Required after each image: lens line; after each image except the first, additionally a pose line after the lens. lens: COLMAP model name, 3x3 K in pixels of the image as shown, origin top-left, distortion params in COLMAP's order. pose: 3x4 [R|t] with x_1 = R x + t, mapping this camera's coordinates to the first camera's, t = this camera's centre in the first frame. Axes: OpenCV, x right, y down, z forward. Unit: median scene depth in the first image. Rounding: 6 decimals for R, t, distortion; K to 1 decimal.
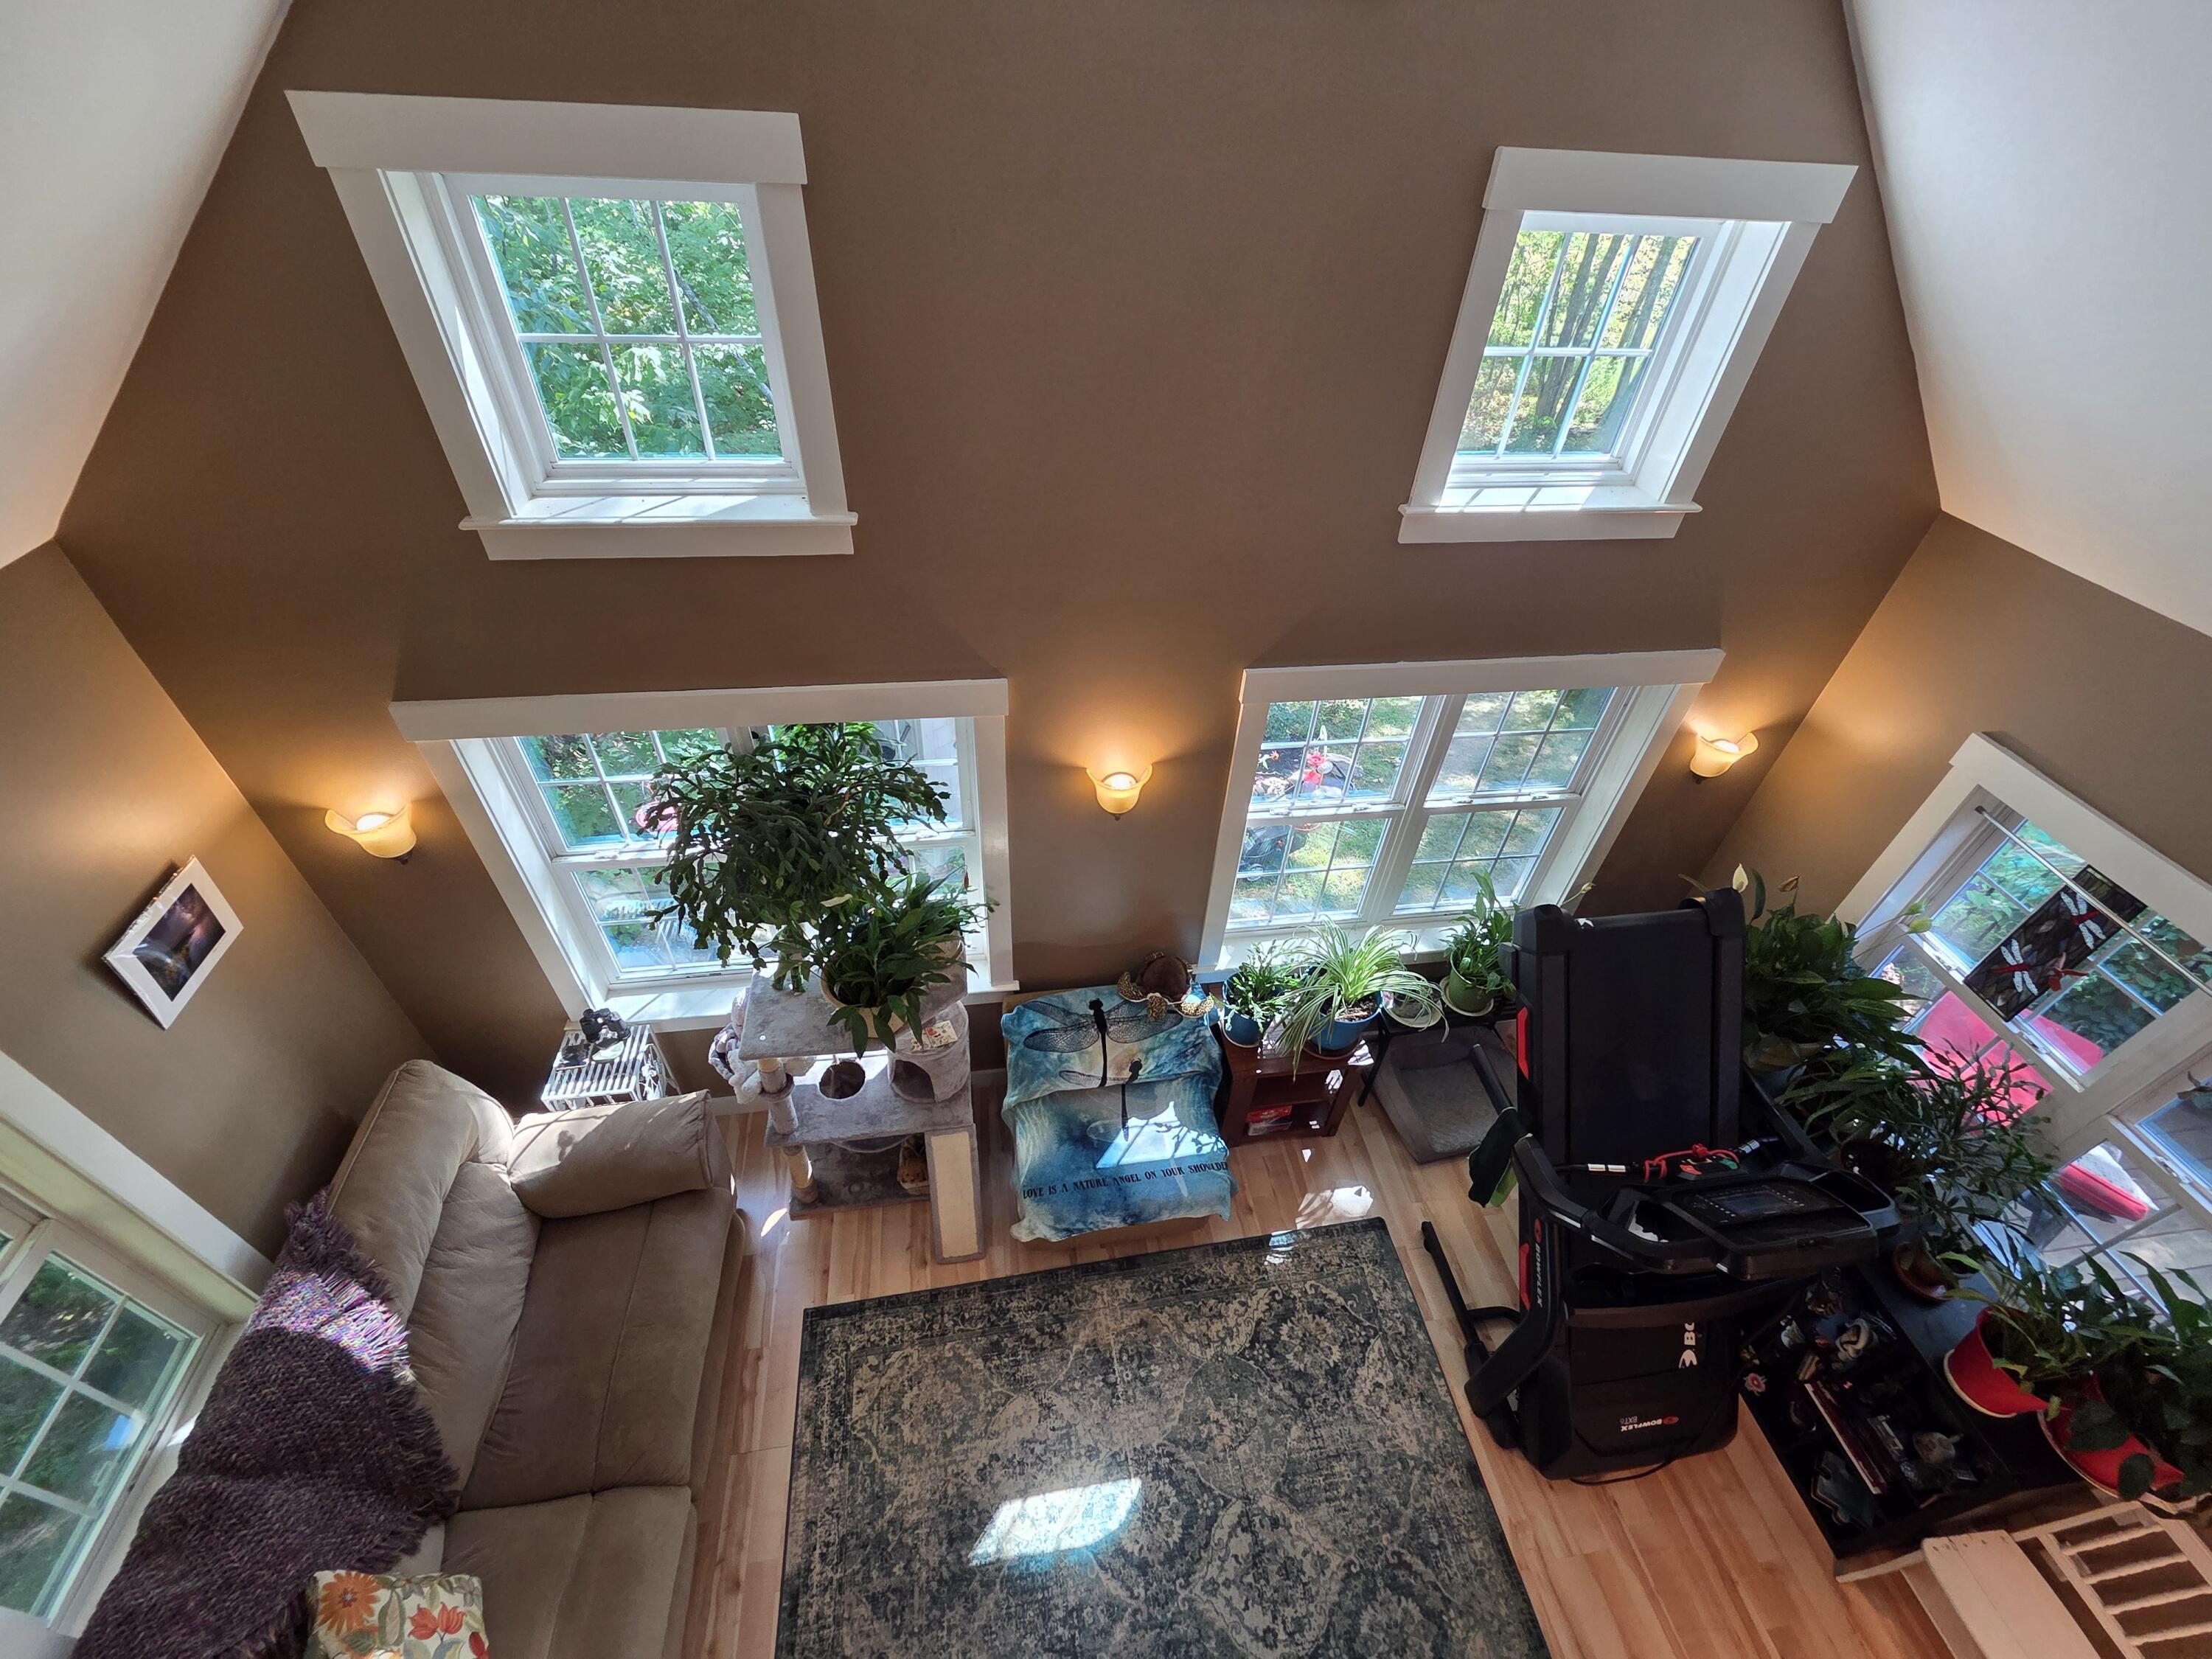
lens RADIAL K [[908.6, 0, 1106.0], [0, 908.6, 829.5], [0, 0, 1]] dist [-0.002518, -0.000607]
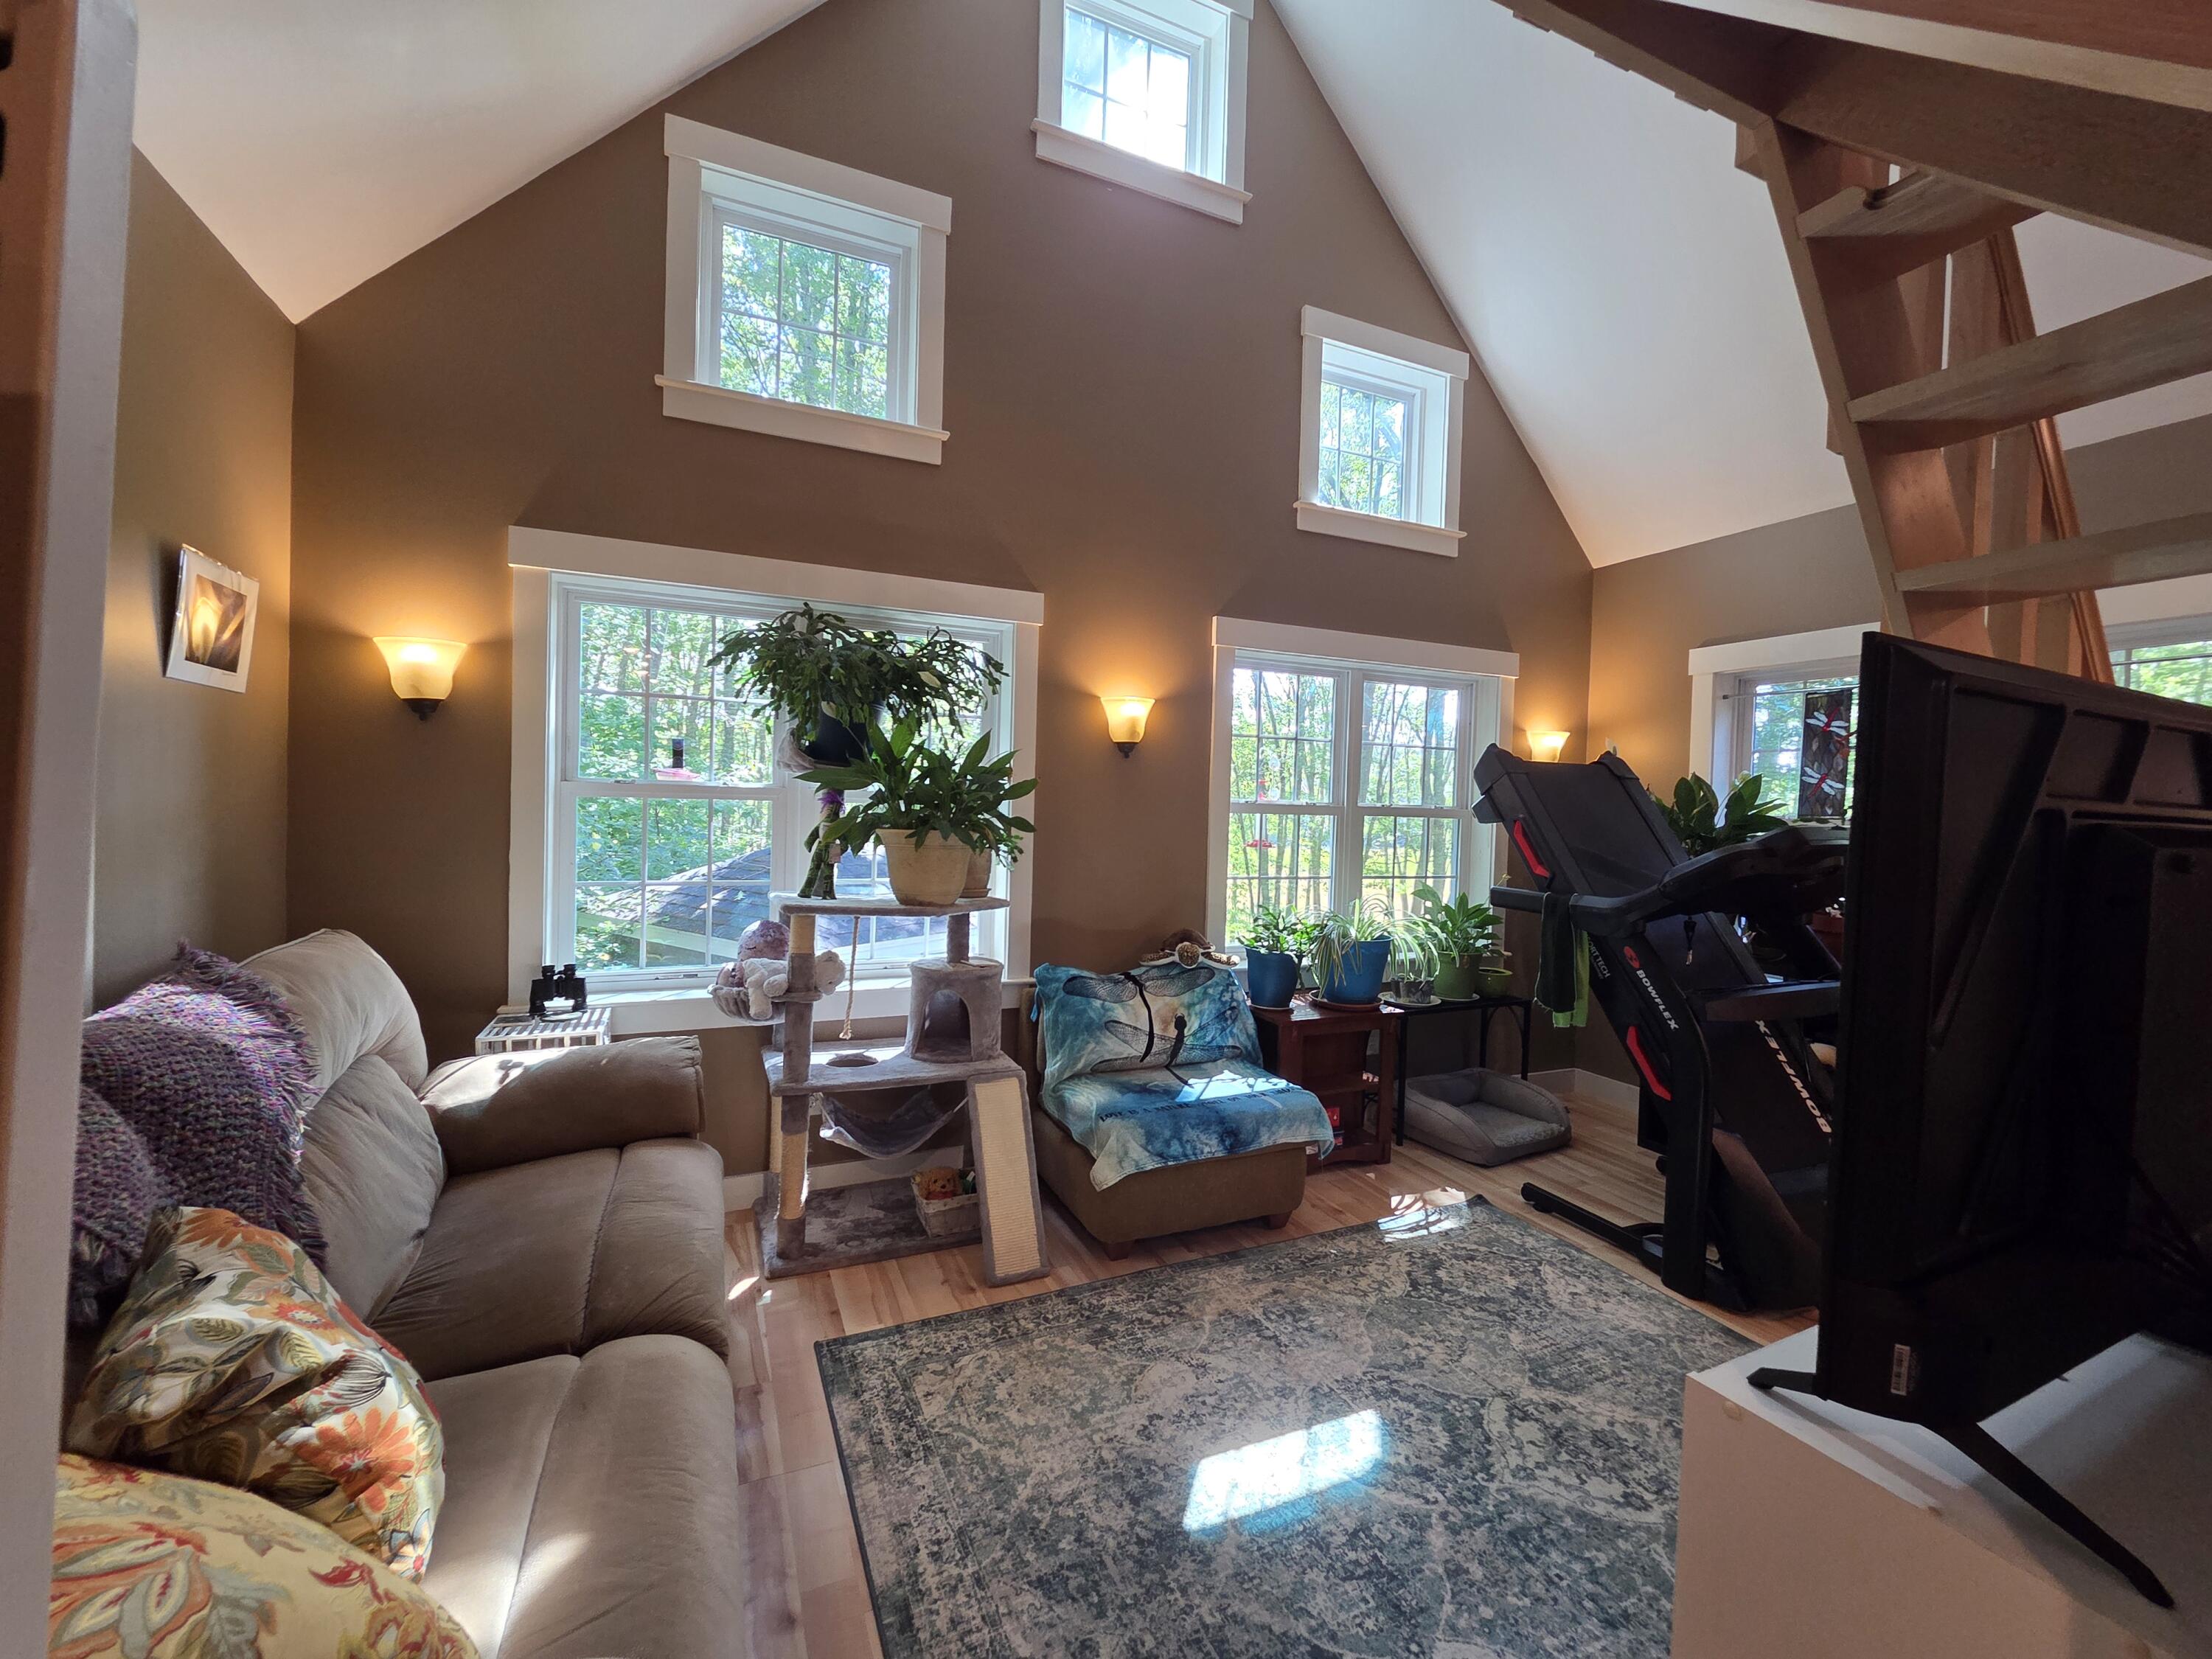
lens RADIAL K [[912.2, 0, 1105.0], [0, 912.2, 821.9], [0, 0, 1]] dist [0.000615, -0.000114]
pose [[0.964223, -0.025711, 0.263842, -0.321573], [0.187517, 0.769666, -0.610288, 0.752656], [-0.187379, 0.637928, 0.746951, 0.224537]]
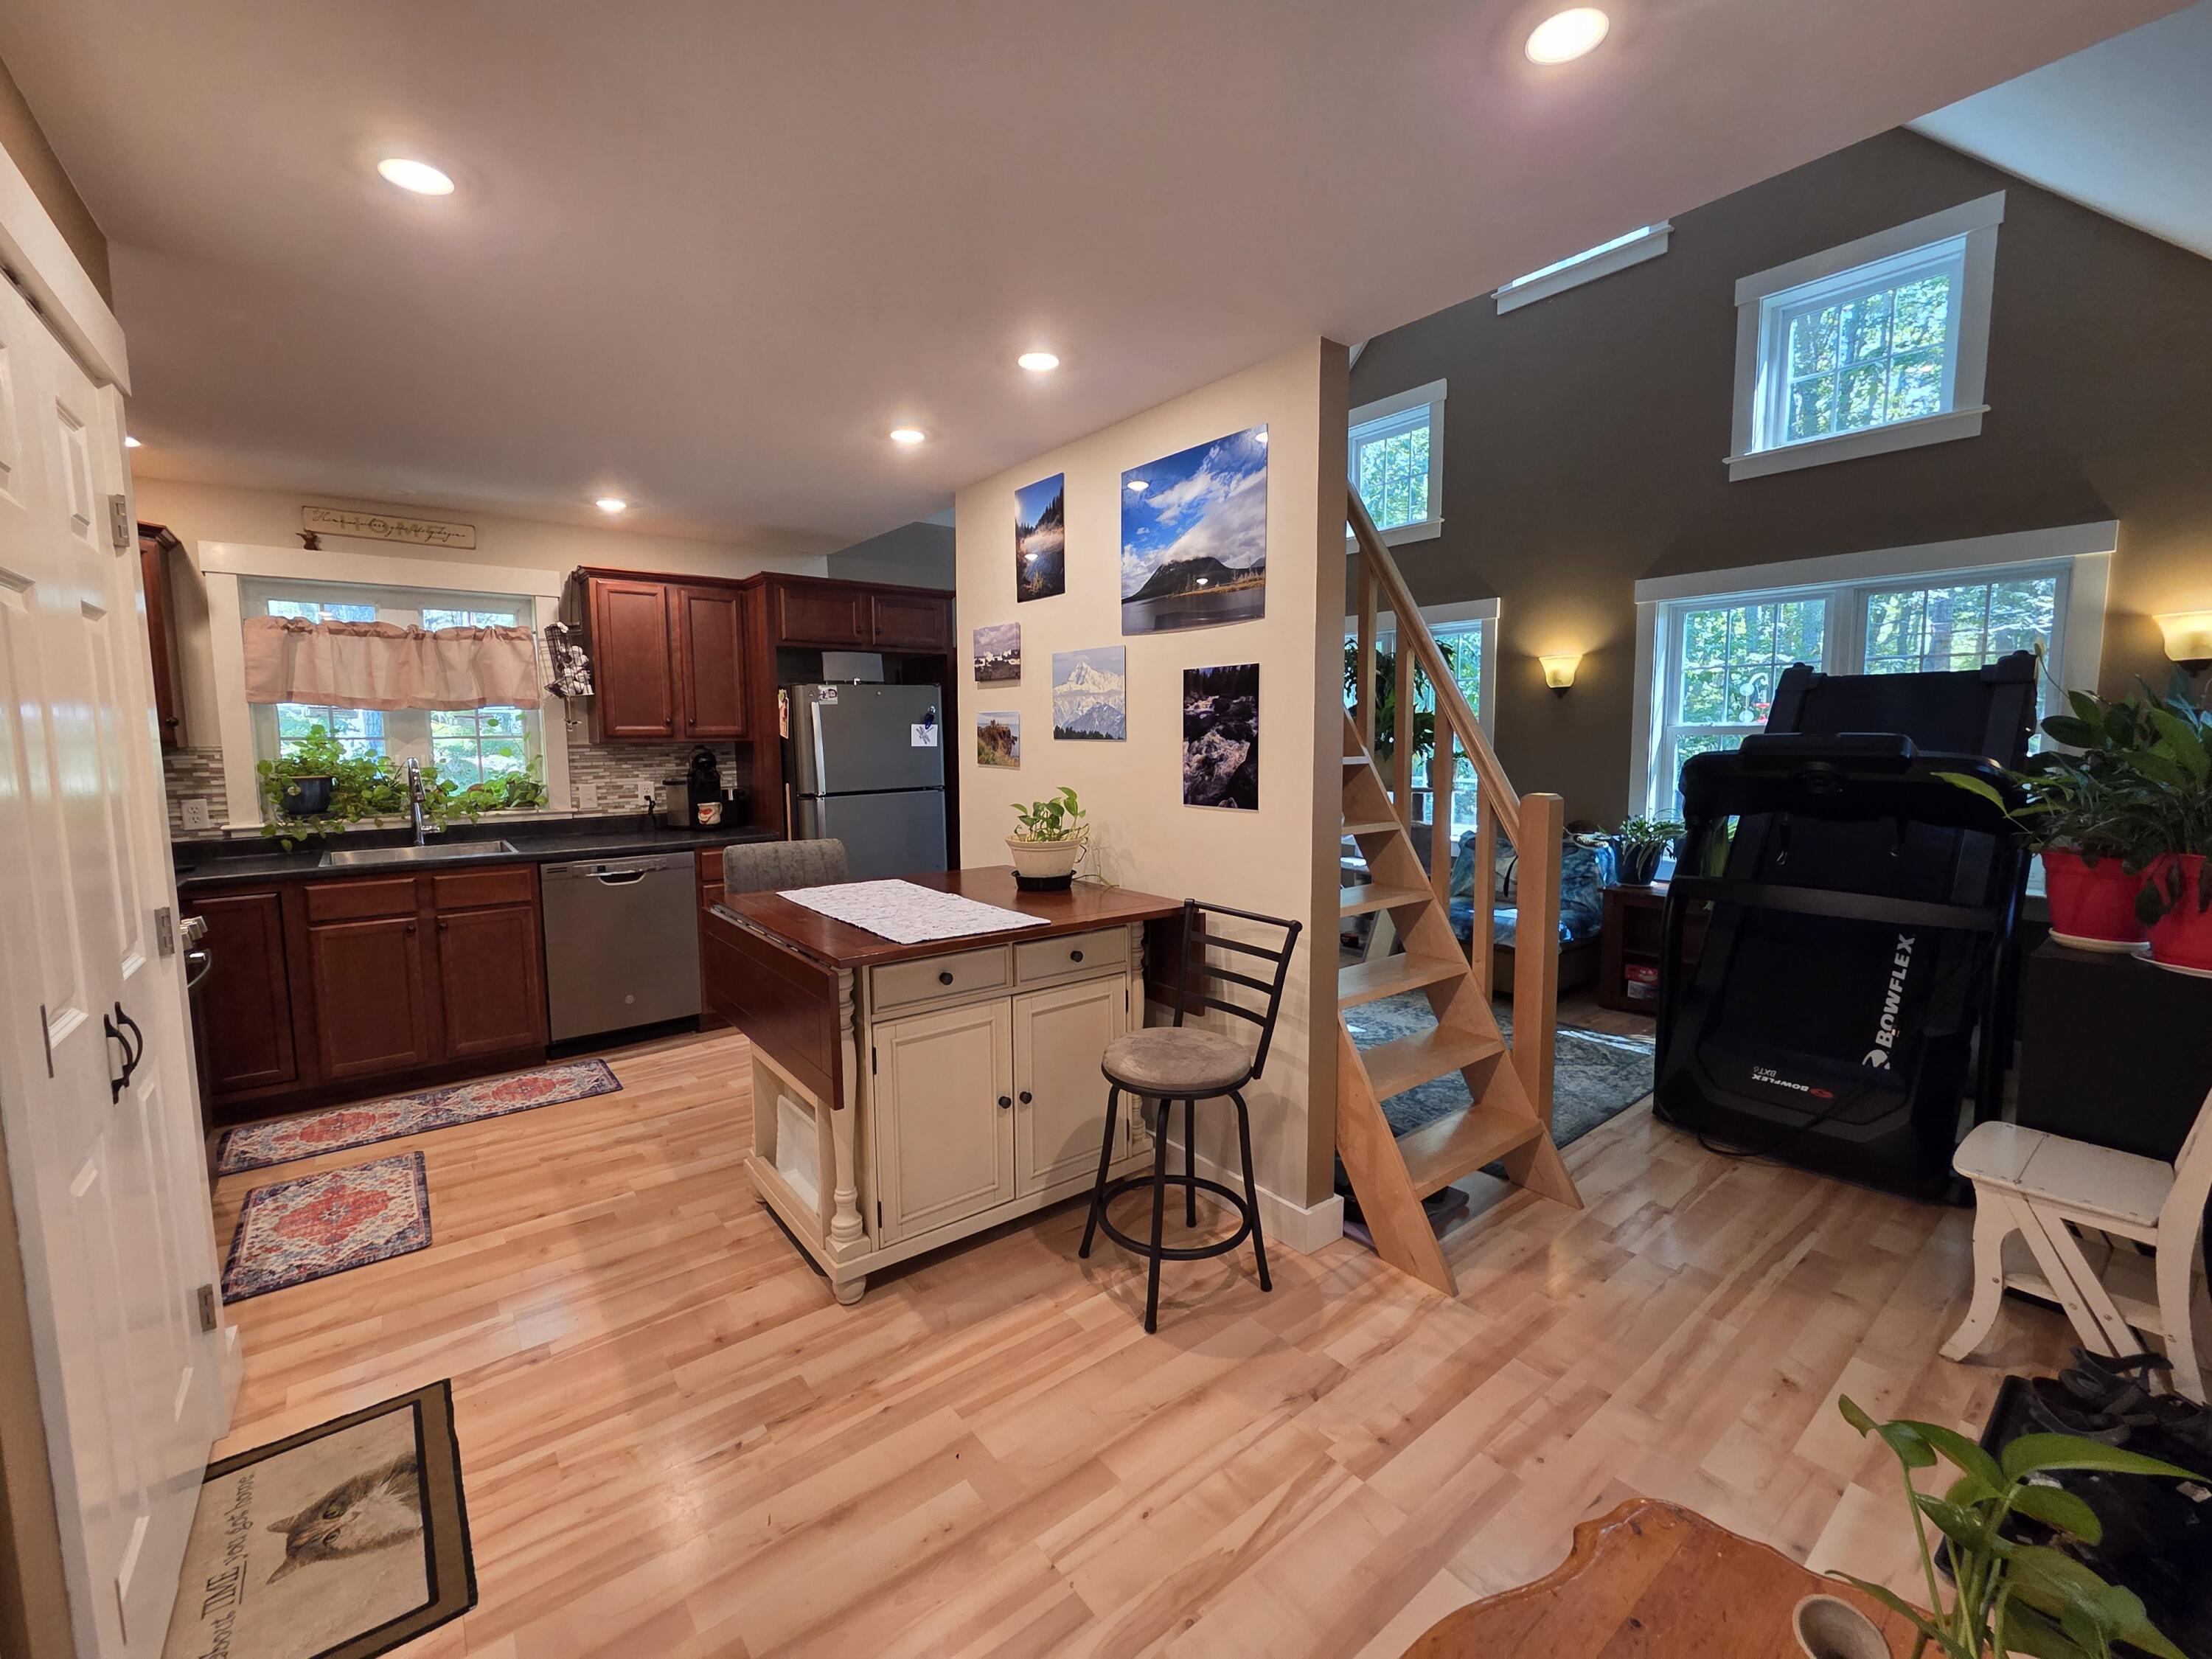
lens RADIAL K [[912.2, 0, 1105.0], [0, 912.2, 821.9], [0, 0, 1]] dist [0.000615, -0.000114]
pose [[0.491233, 0.034955, -0.870326, 1.049915], [-0.548501, 0.788613, -0.277914, 1.076248], [0.676636, 0.613896, 0.406566, -0.059182]]
